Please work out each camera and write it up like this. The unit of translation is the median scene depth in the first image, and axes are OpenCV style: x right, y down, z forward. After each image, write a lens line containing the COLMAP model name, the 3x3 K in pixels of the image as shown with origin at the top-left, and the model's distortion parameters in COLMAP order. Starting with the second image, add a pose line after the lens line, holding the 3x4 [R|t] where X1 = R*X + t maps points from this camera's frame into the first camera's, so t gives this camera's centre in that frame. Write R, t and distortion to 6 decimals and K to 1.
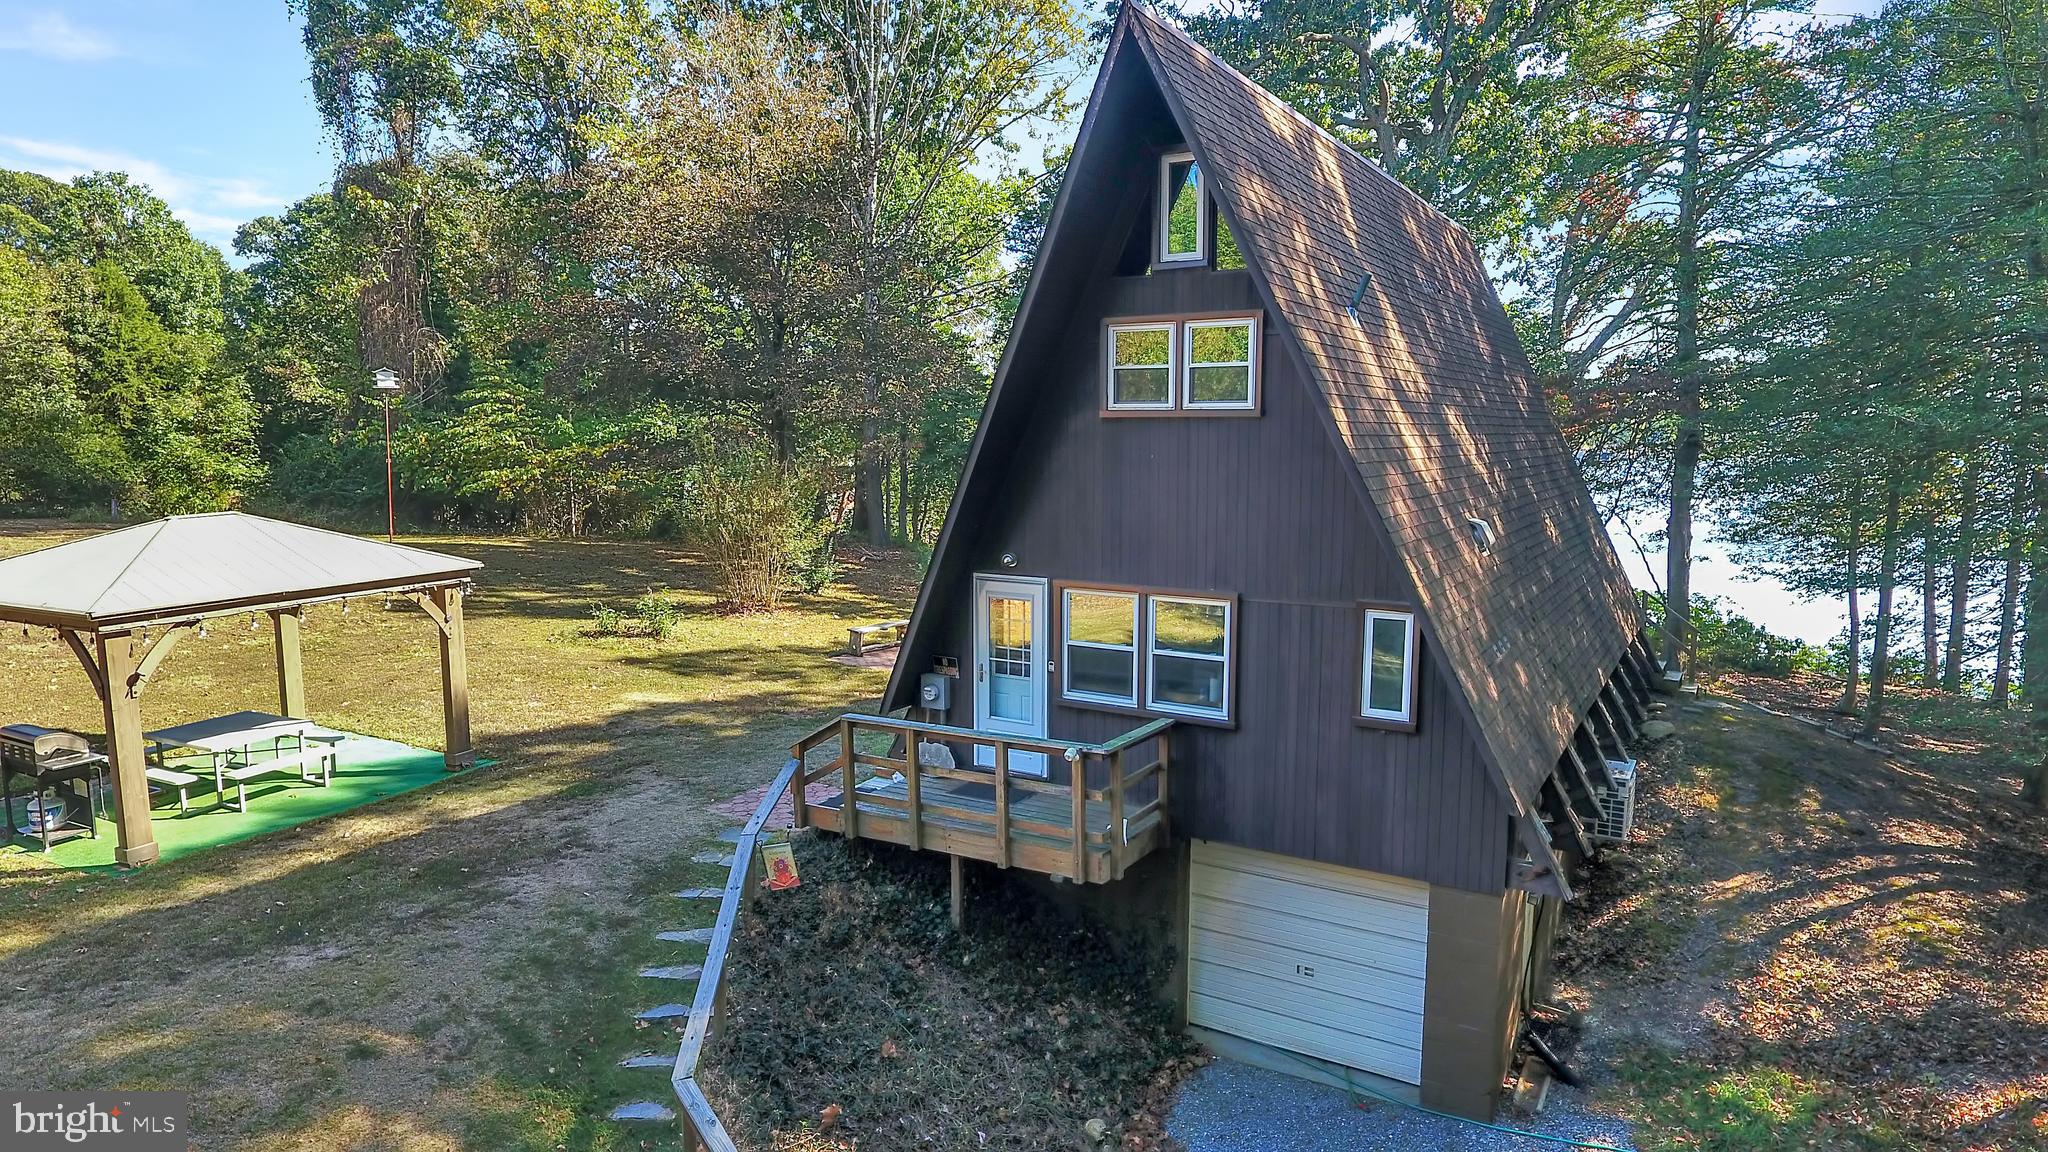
lens RADIAL K [[1166.2, 0, 1005.1], [0, 1166.2, 575.3], [0, 0, 1]] dist [-0.004722, 0.002247]
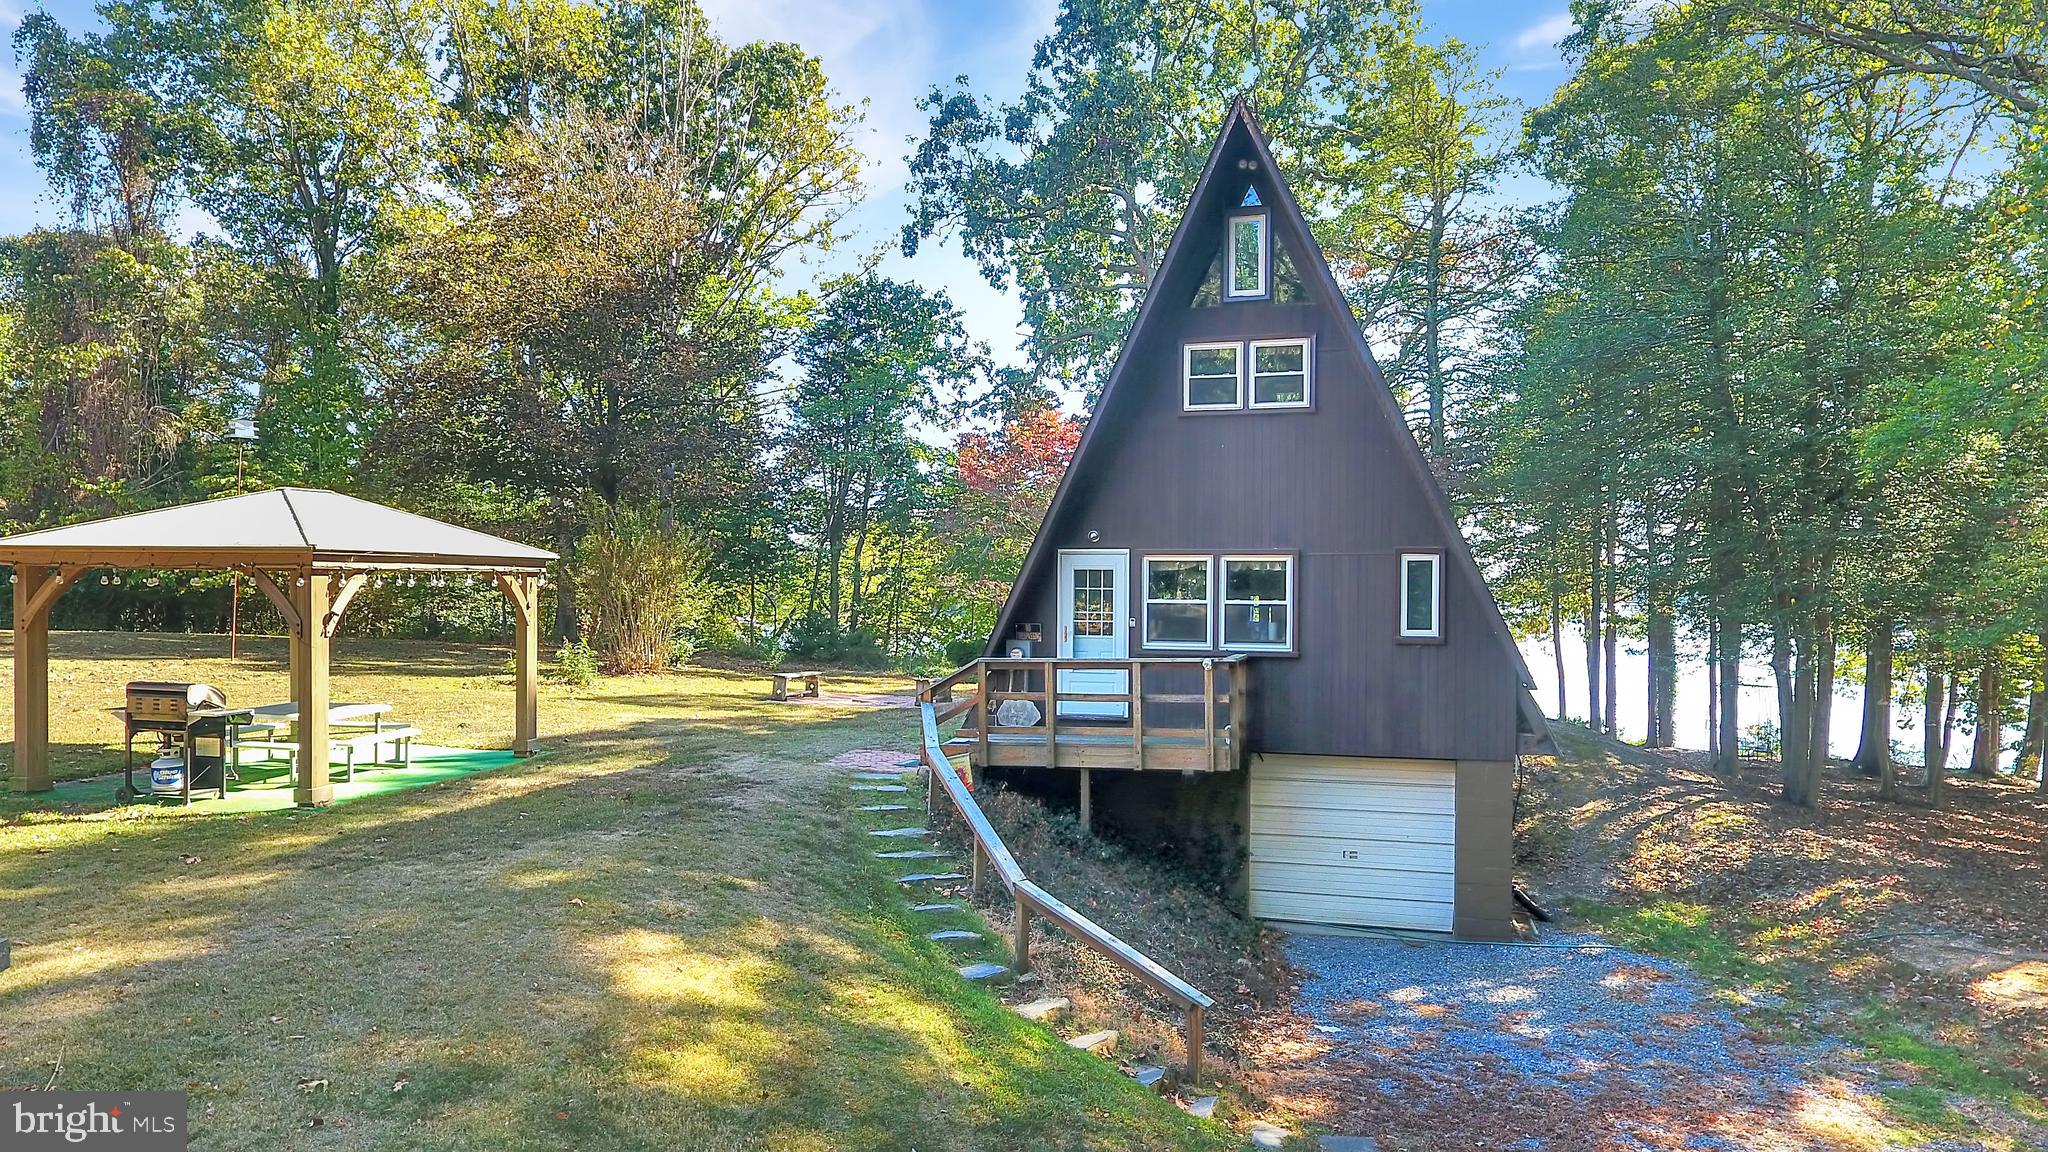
lens RADIAL K [[1166.2, 0, 1033.6], [0, 1166.2, 577.1], [0, 0, 1]] dist [-0.004722, 0.002247]
pose [[0.963527, 0.006345, 0.267538, -0.409570], [0.024319, 0.993507, -0.111143, 0.175113], [-0.266506, 0.113595, 0.957116, -0.142751]]
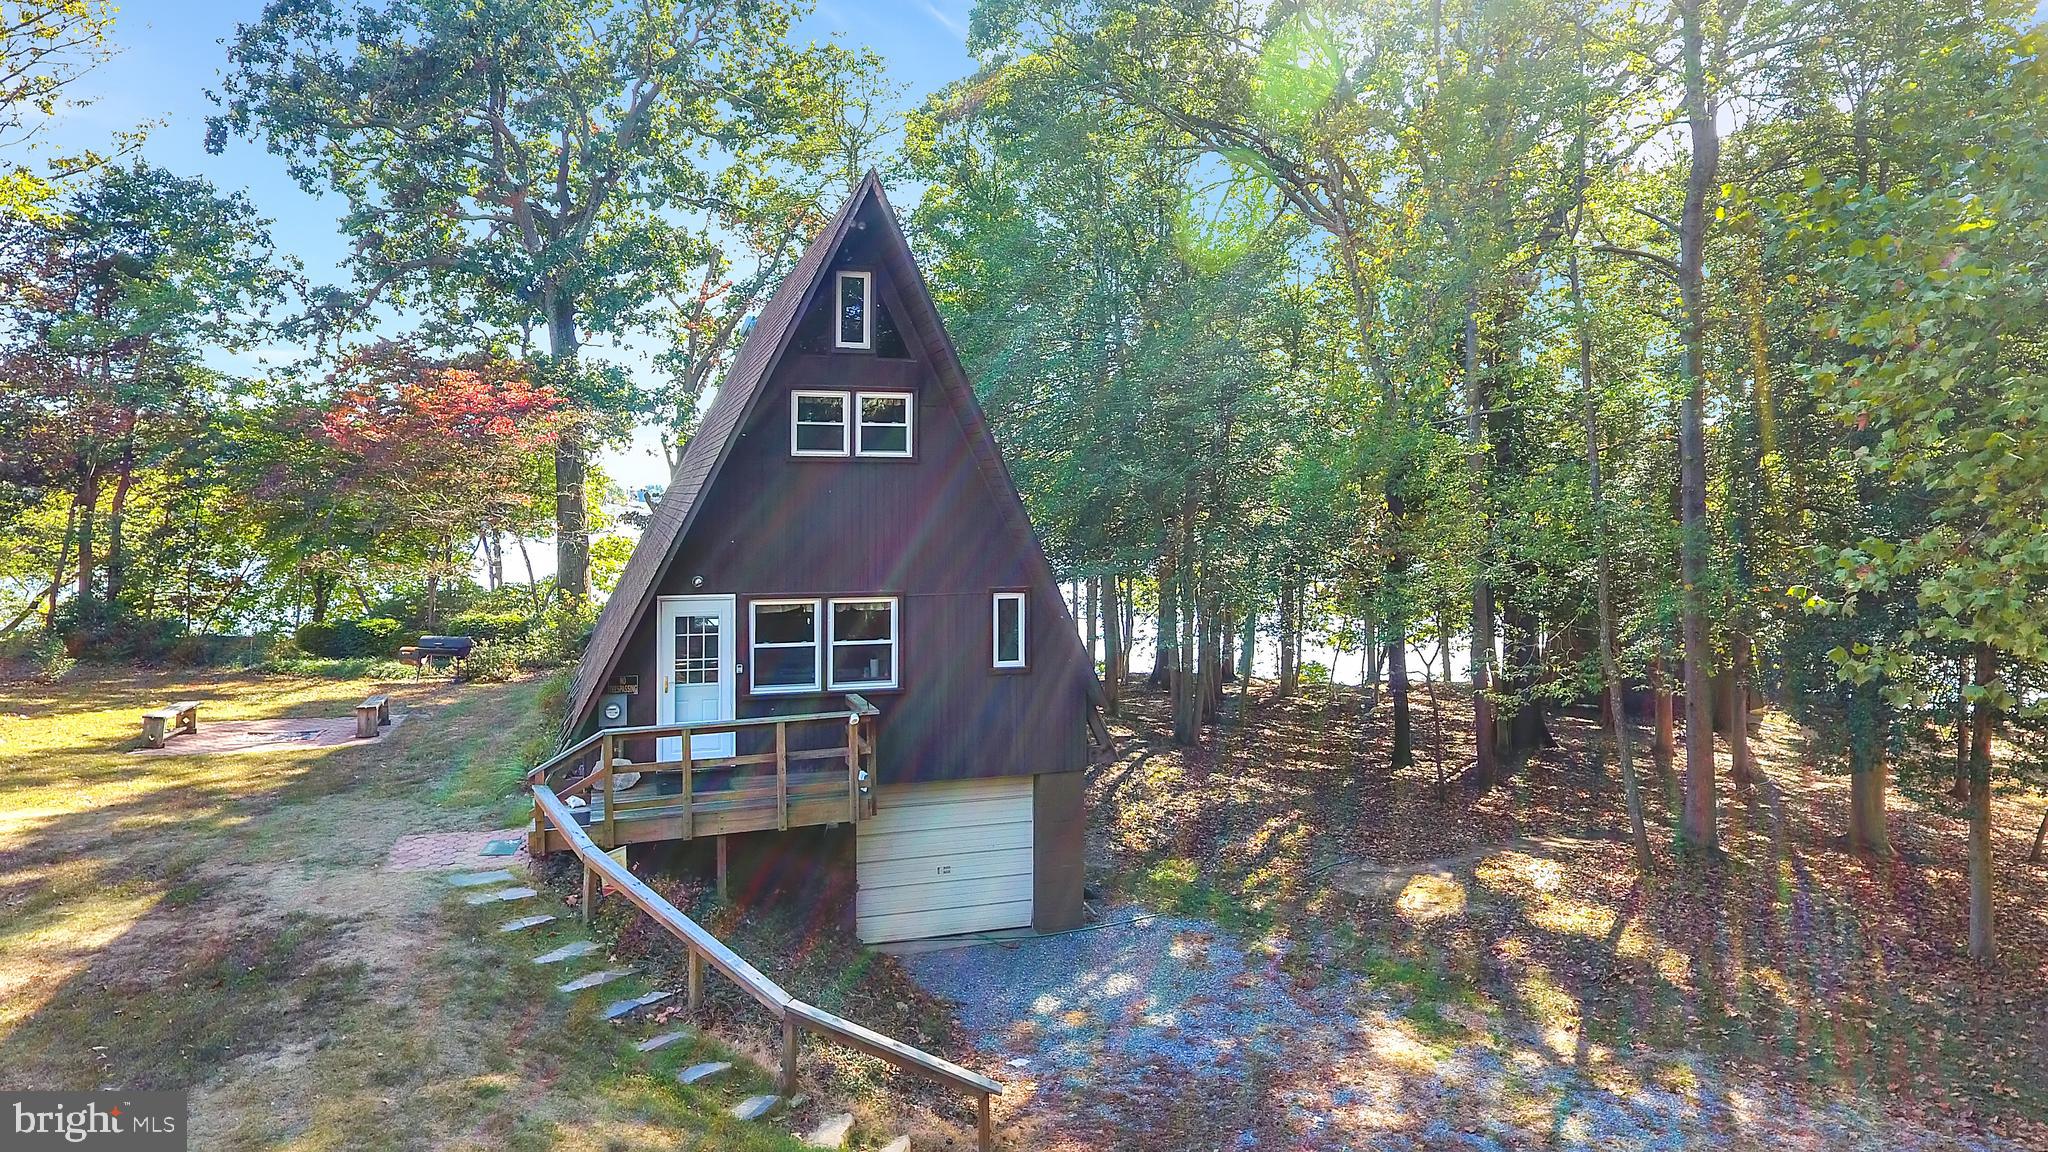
lens RADIAL K [[1166.2, 0, 988.1], [0, 1166.2, 478.5], [0, 0, 1]] dist [-0.004722, 0.002247]
pose [[0.689645, 0.010522, 0.724071, -0.693752], [0.087847, 0.991294, -0.098075, 0.026644], [-0.718800, 0.131244, 0.682717, -0.017919]]
